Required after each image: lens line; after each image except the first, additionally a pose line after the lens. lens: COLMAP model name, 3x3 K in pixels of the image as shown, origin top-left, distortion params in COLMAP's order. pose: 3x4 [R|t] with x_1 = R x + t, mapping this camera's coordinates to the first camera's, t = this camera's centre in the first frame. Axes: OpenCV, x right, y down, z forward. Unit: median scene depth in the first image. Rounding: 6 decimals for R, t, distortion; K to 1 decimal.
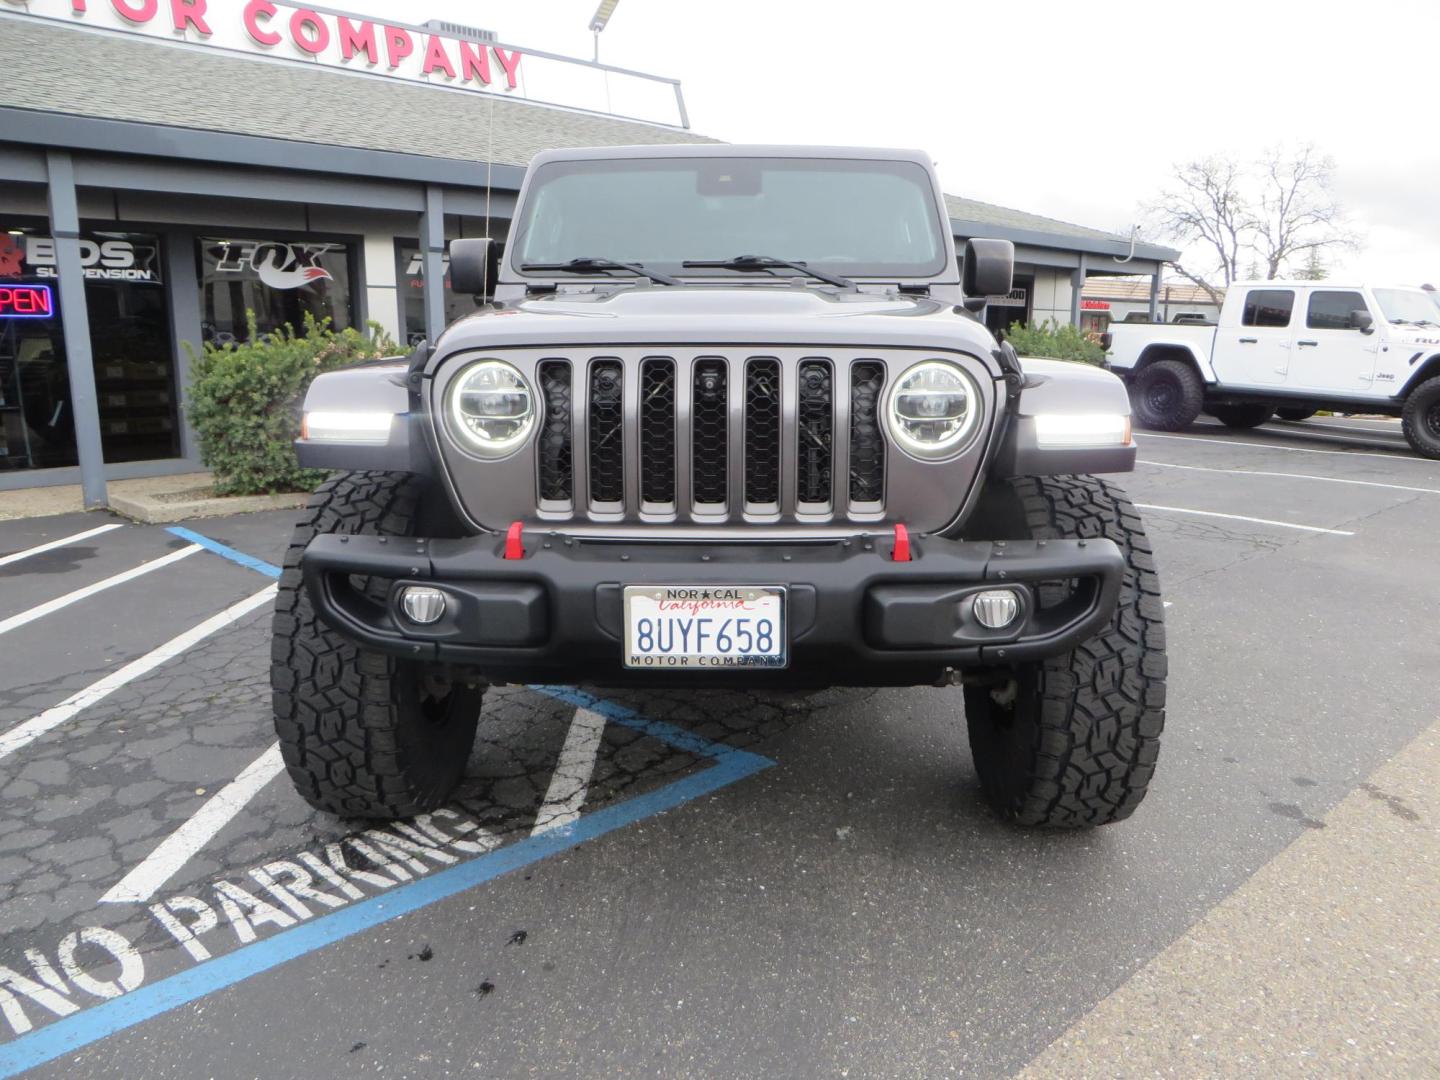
lens RADIAL K [[1103.7, 0, 737.8], [0, 1103.7, 540.5], [0, 0, 1]] dist [-0.006890, -0.002963]
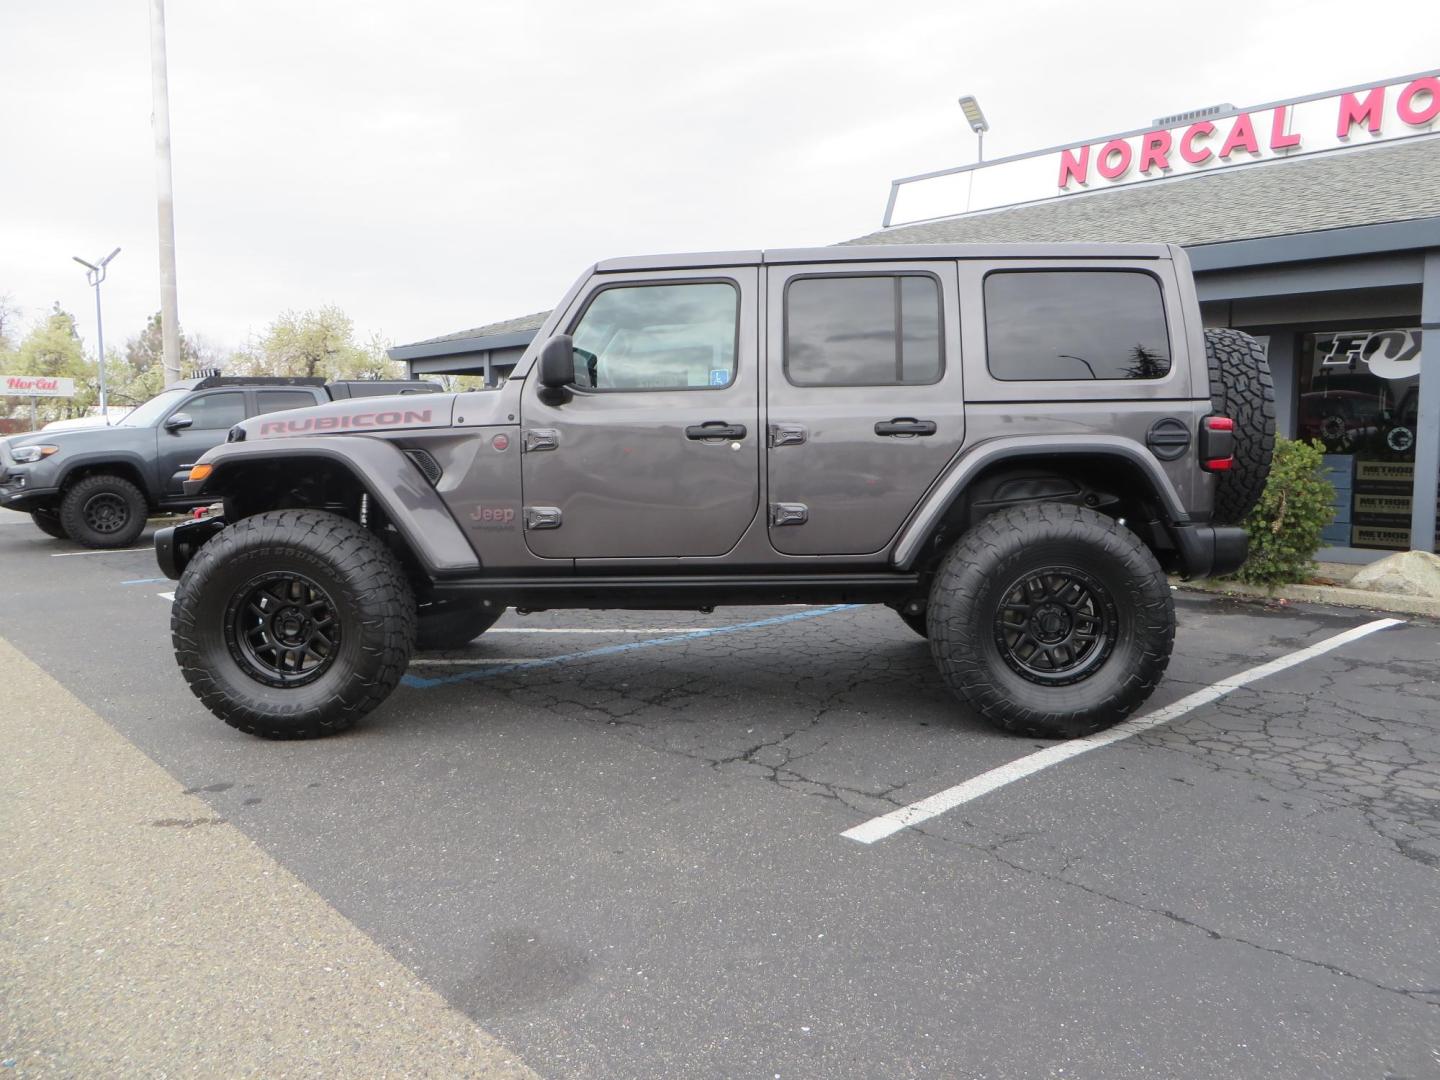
lens RADIAL K [[1091.2, 0, 631.7], [0, 1091.2, 541.3], [0, 0, 1]] dist [-0.028952, -0.007791]
pose [[-0.084925, 0.096832, -0.991671, 1.632705], [-0.194757, 0.974456, 0.111829, -0.239634], [0.977168, 0.202632, -0.063897, 1.485805]]
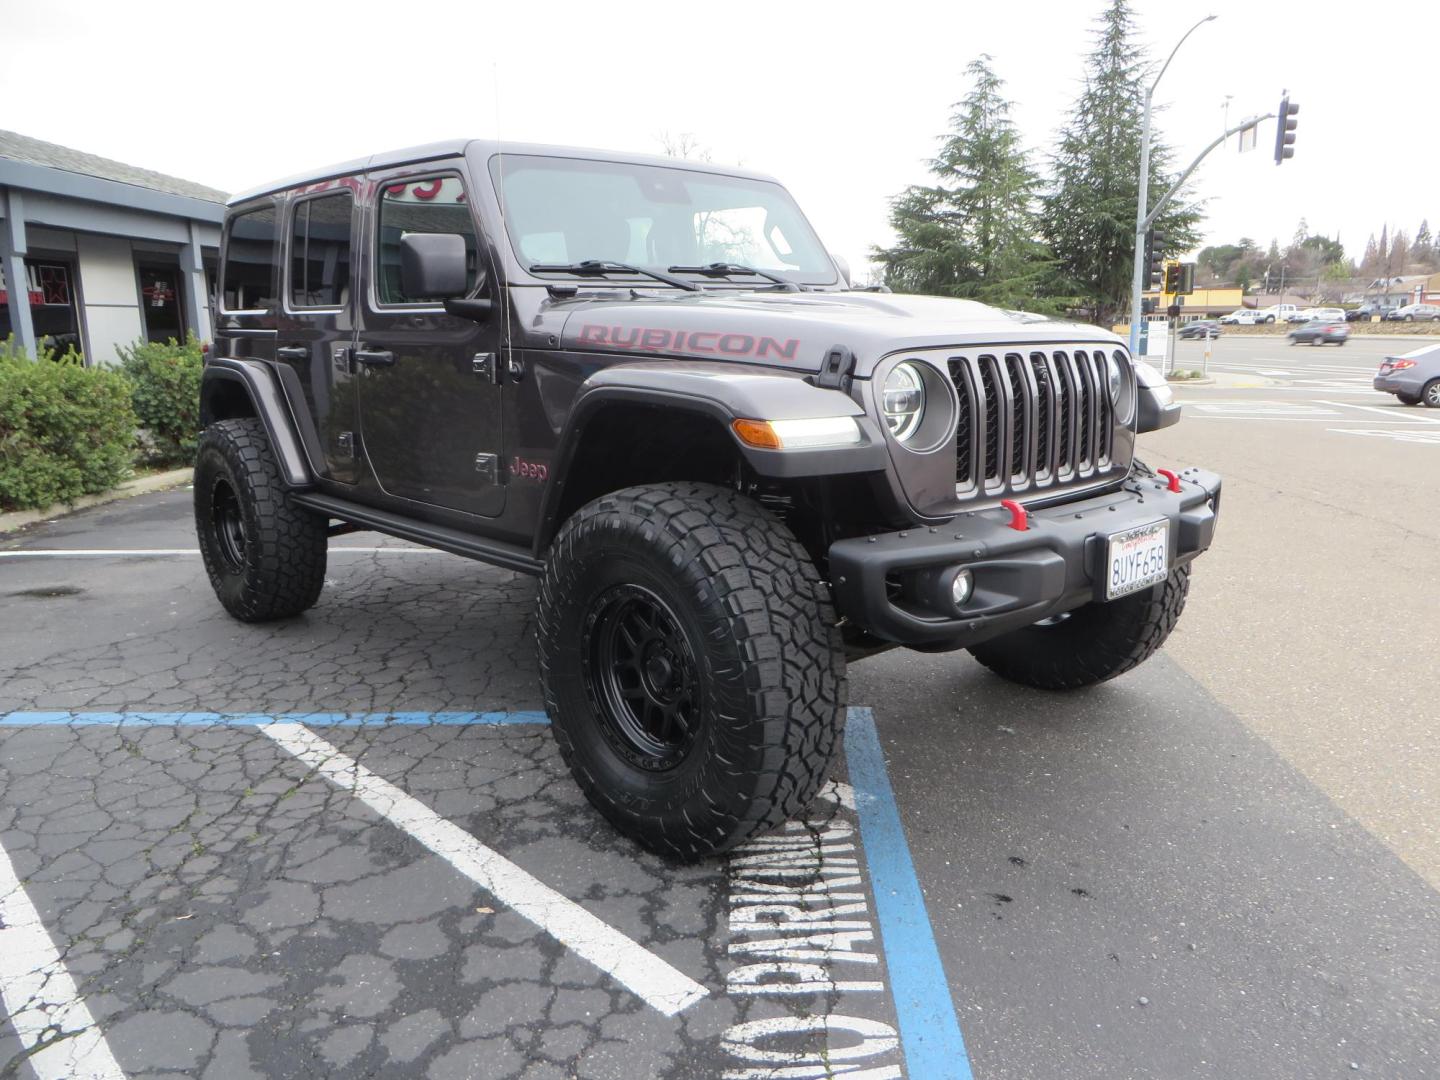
lens RADIAL K [[1084.6, 0, 782.2], [0, 1084.6, 538.4], [0, 0, 1]] dist [-0.000815, -0.006432]
pose [[0.708700, -0.150036, 0.689372, -0.882471], [0.148154, 0.986987, 0.062501, -0.063153], [-0.689779, 0.057839, 0.721706, 0.268351]]
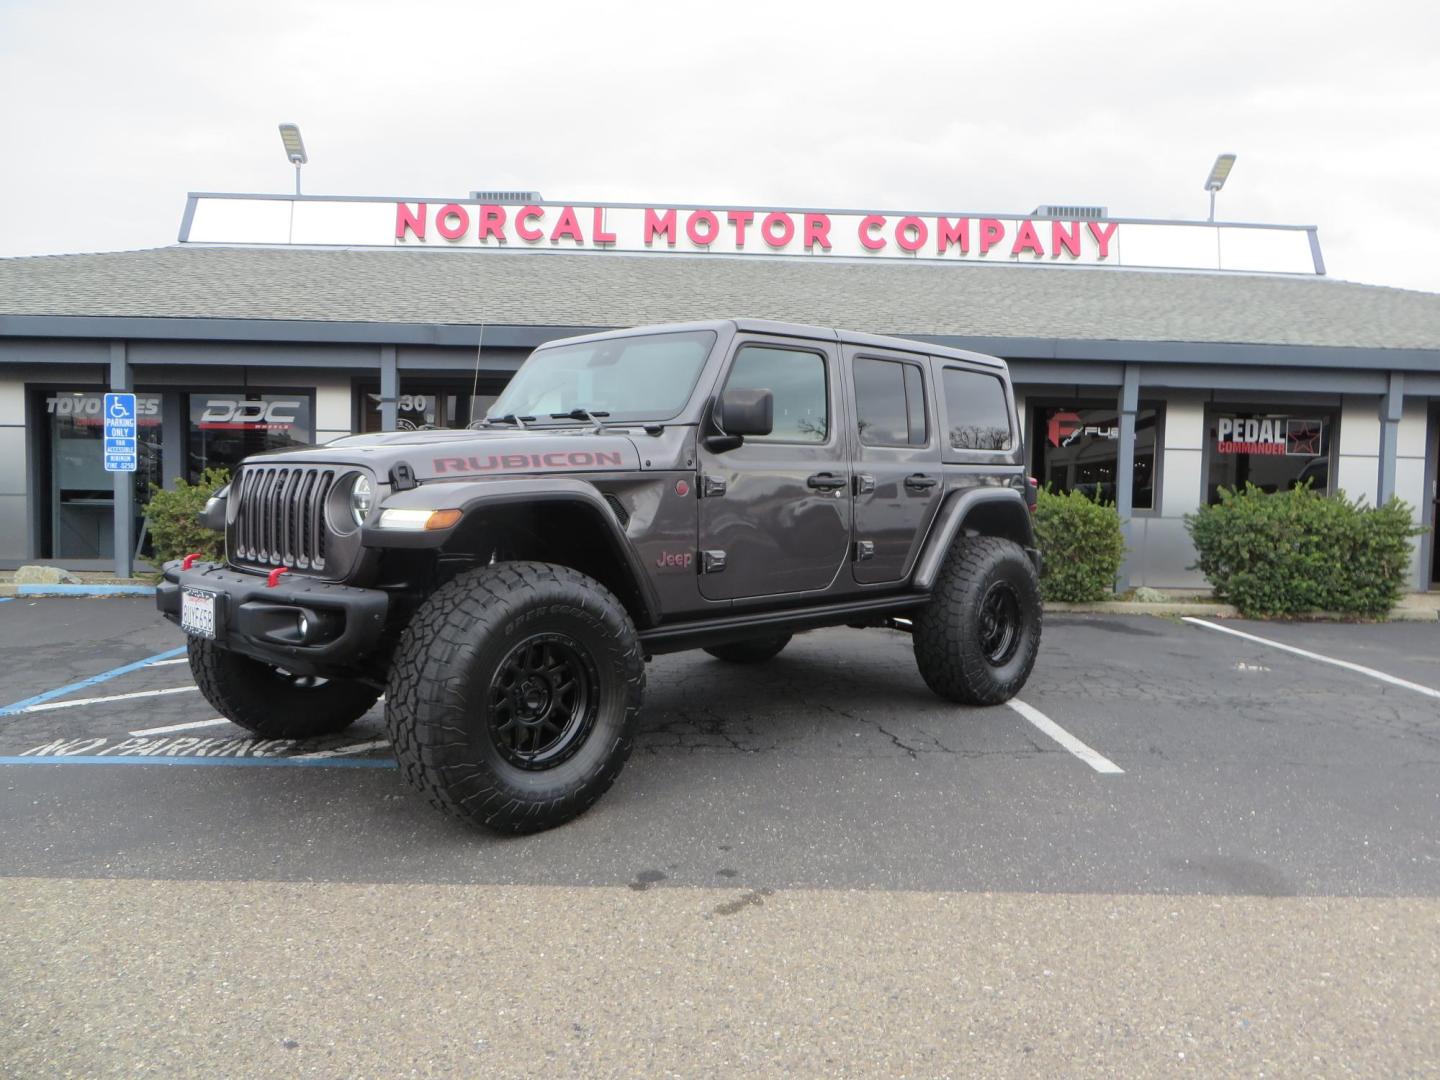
lens RADIAL K [[1140.7, 0, 720.0], [0, 1140.7, 540.0], [0, 0, 1]] dist [-0.017506, -0.007267]
pose [[0.712017, 0.049571, -0.700410, 1.315776], [-0.159308, 0.982897, -0.092384, 0.019181], [0.683851, 0.177360, 0.707736, 0.219186]]
